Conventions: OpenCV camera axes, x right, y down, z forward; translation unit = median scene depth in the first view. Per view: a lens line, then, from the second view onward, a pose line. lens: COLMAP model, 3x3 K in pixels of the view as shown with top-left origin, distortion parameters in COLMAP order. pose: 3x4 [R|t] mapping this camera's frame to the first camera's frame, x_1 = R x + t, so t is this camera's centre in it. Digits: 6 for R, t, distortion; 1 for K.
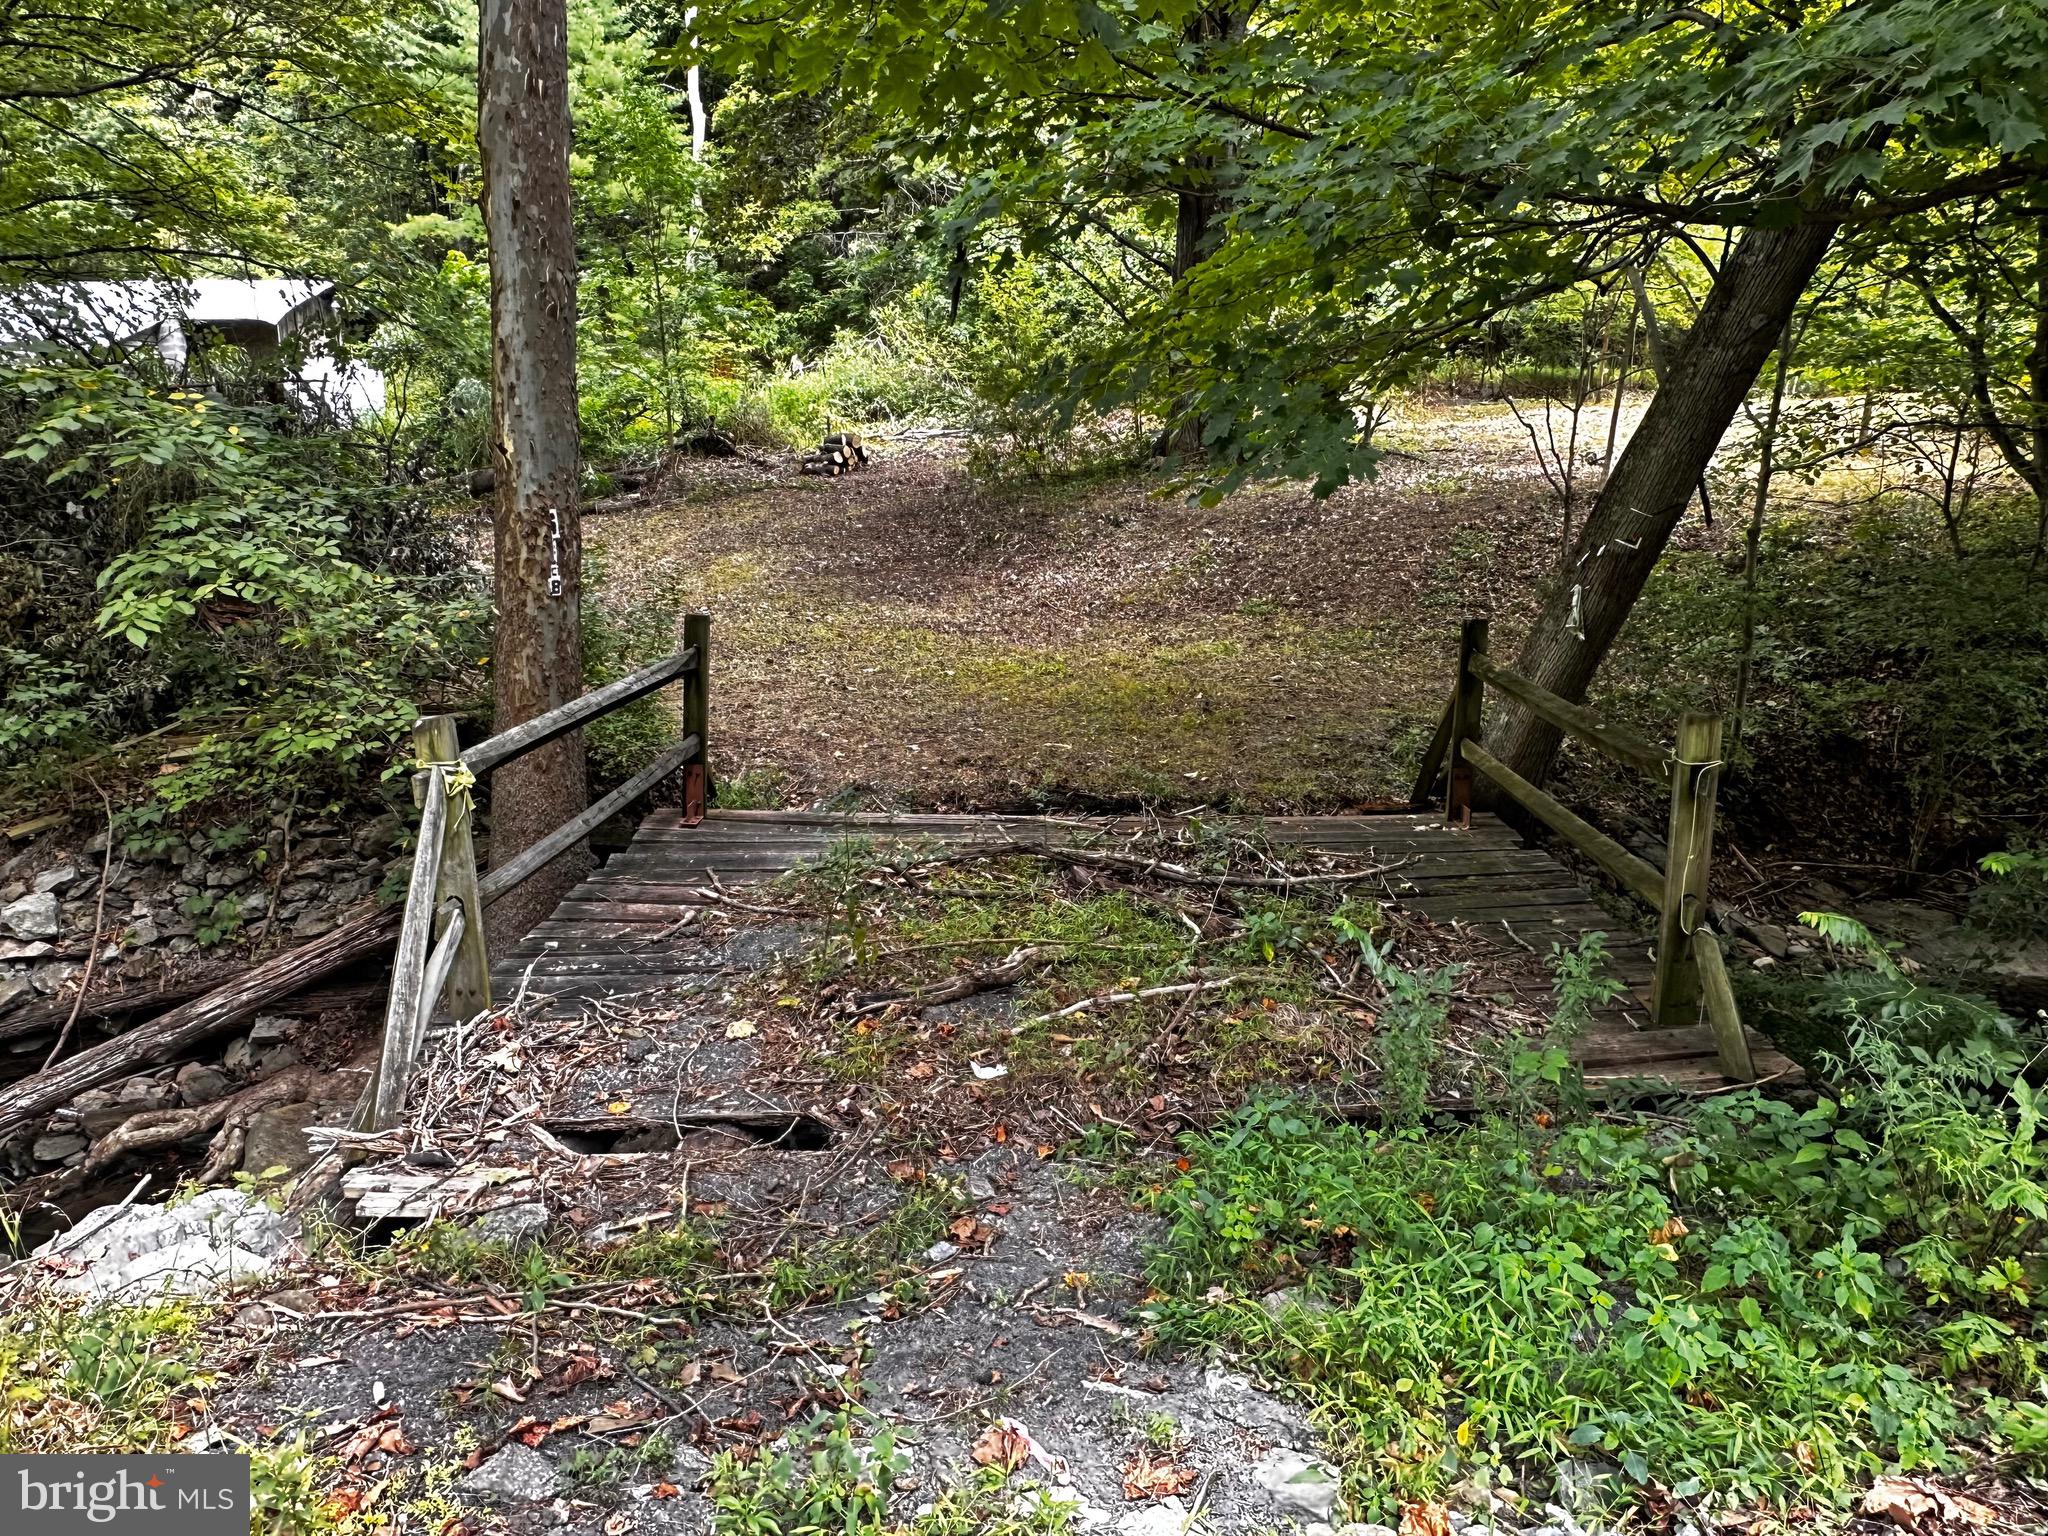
lens RADIAL K [[1370.6, 0, 1024.0], [0, 1370.6, 768.0], [0, 0, 1]] dist [0.003439, -0.000032]
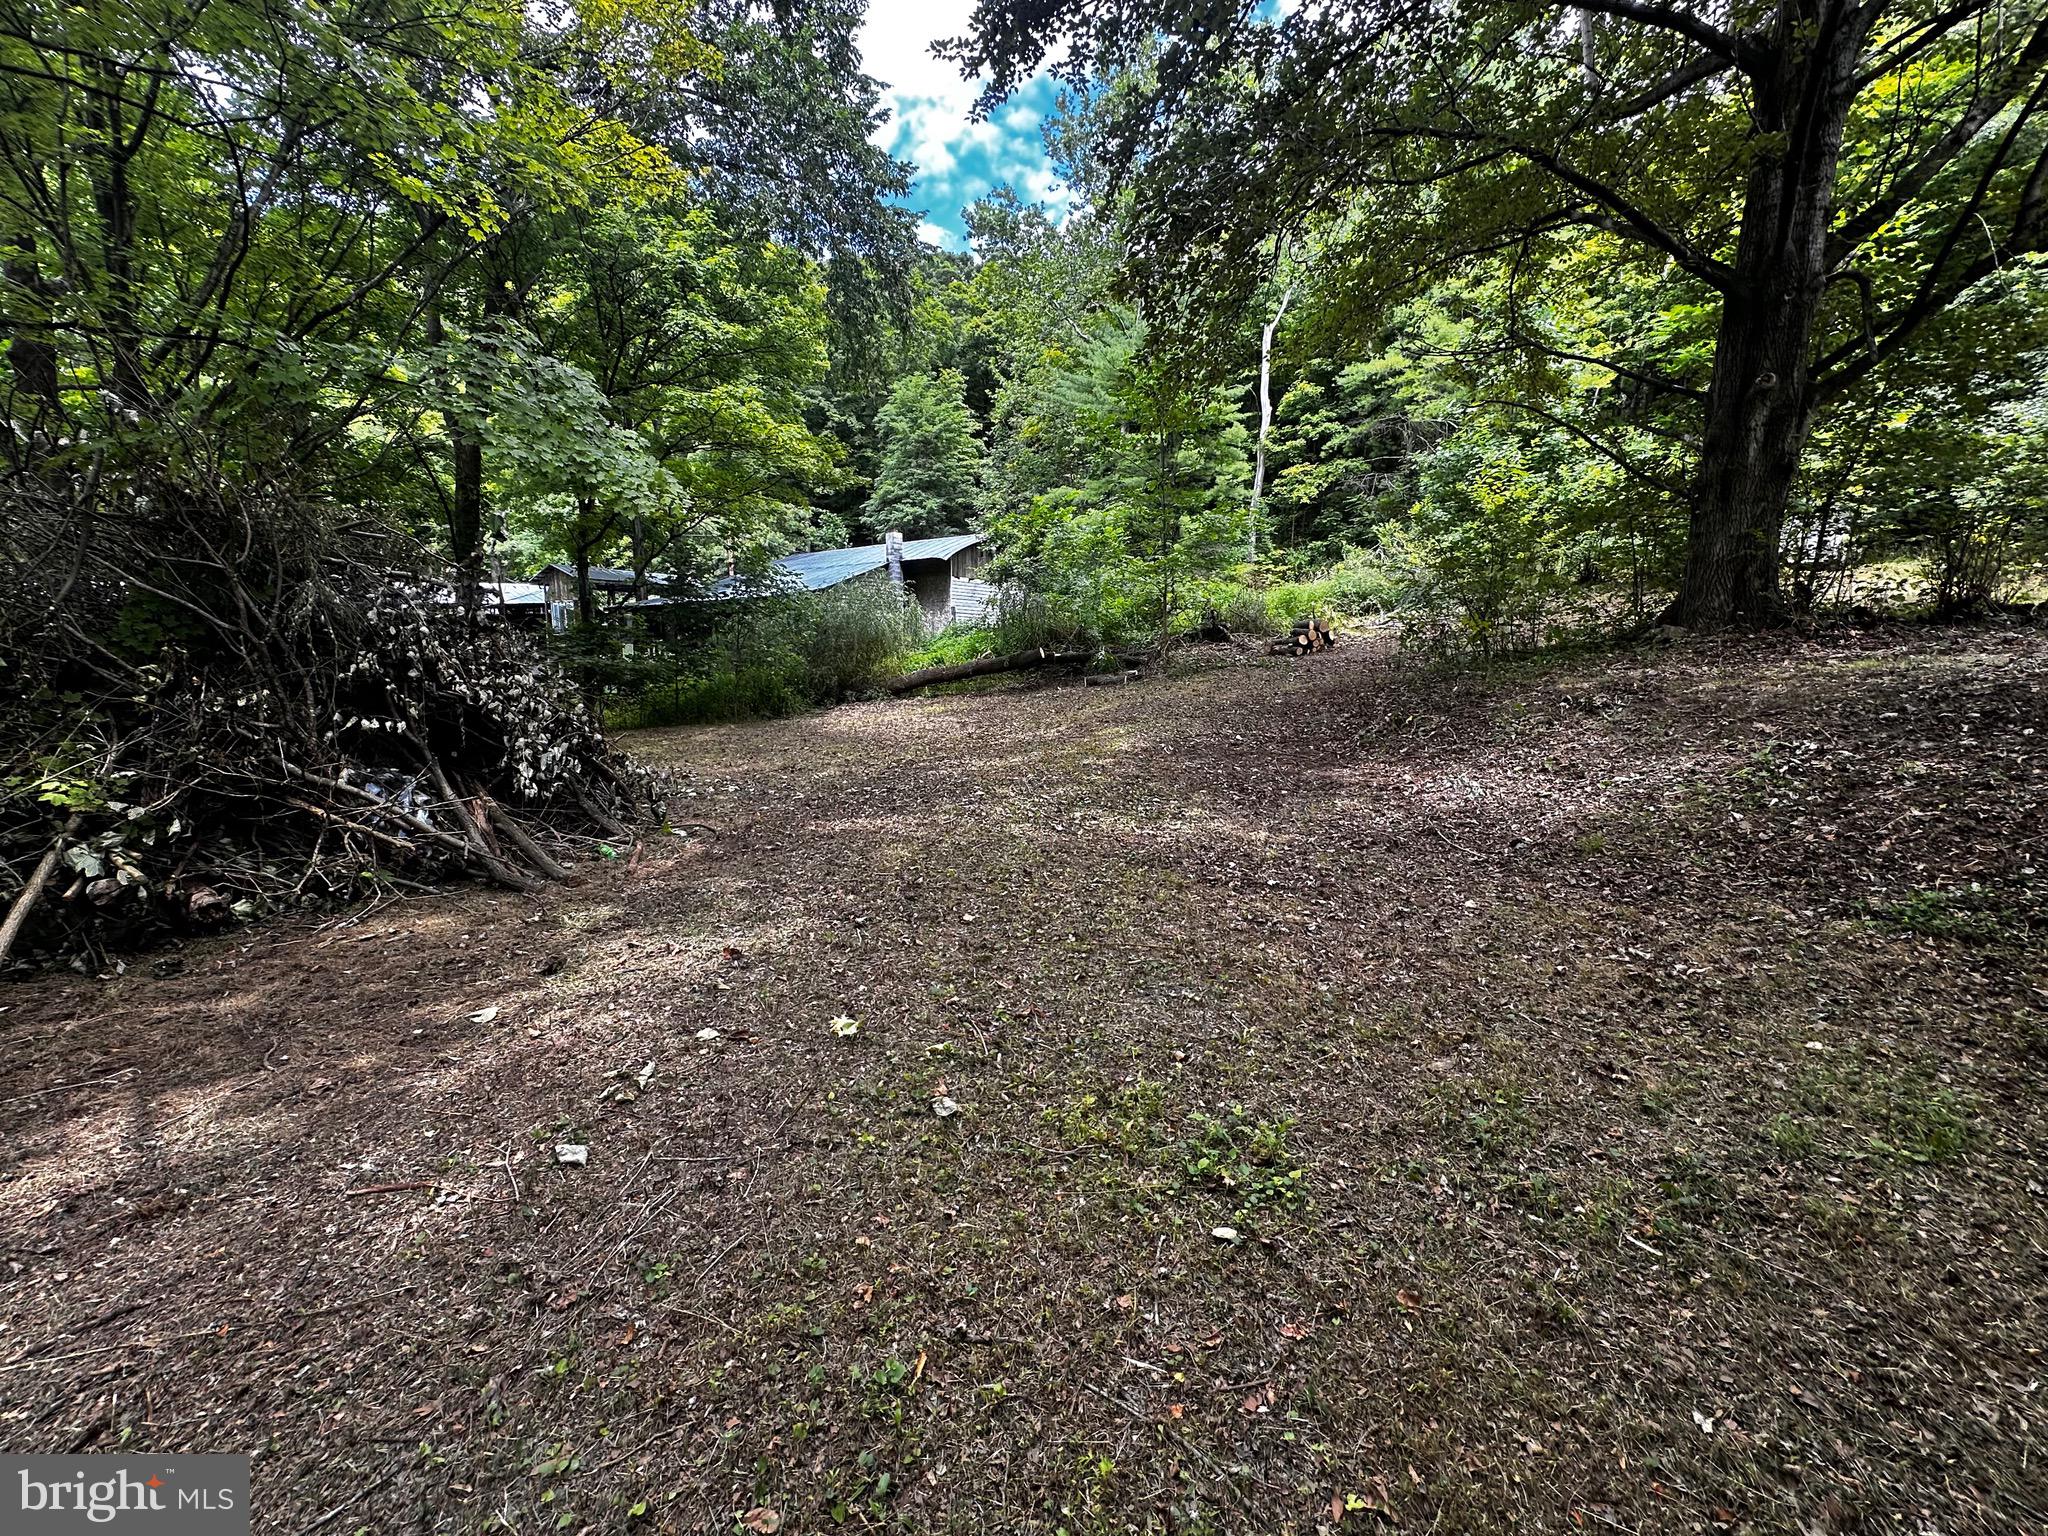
lens RADIAL K [[816.6, 0, 1024.0], [0, 816.6, 768.0], [0, 0, 1]] dist [-0.000253, -0.000014]
pose [[0.846687, 0.074165, -0.526897, 0.028426], [-0.120116, 0.991318, -0.053483, -0.057449], [0.518356, 0.108572, 0.848245, 0.313016]]
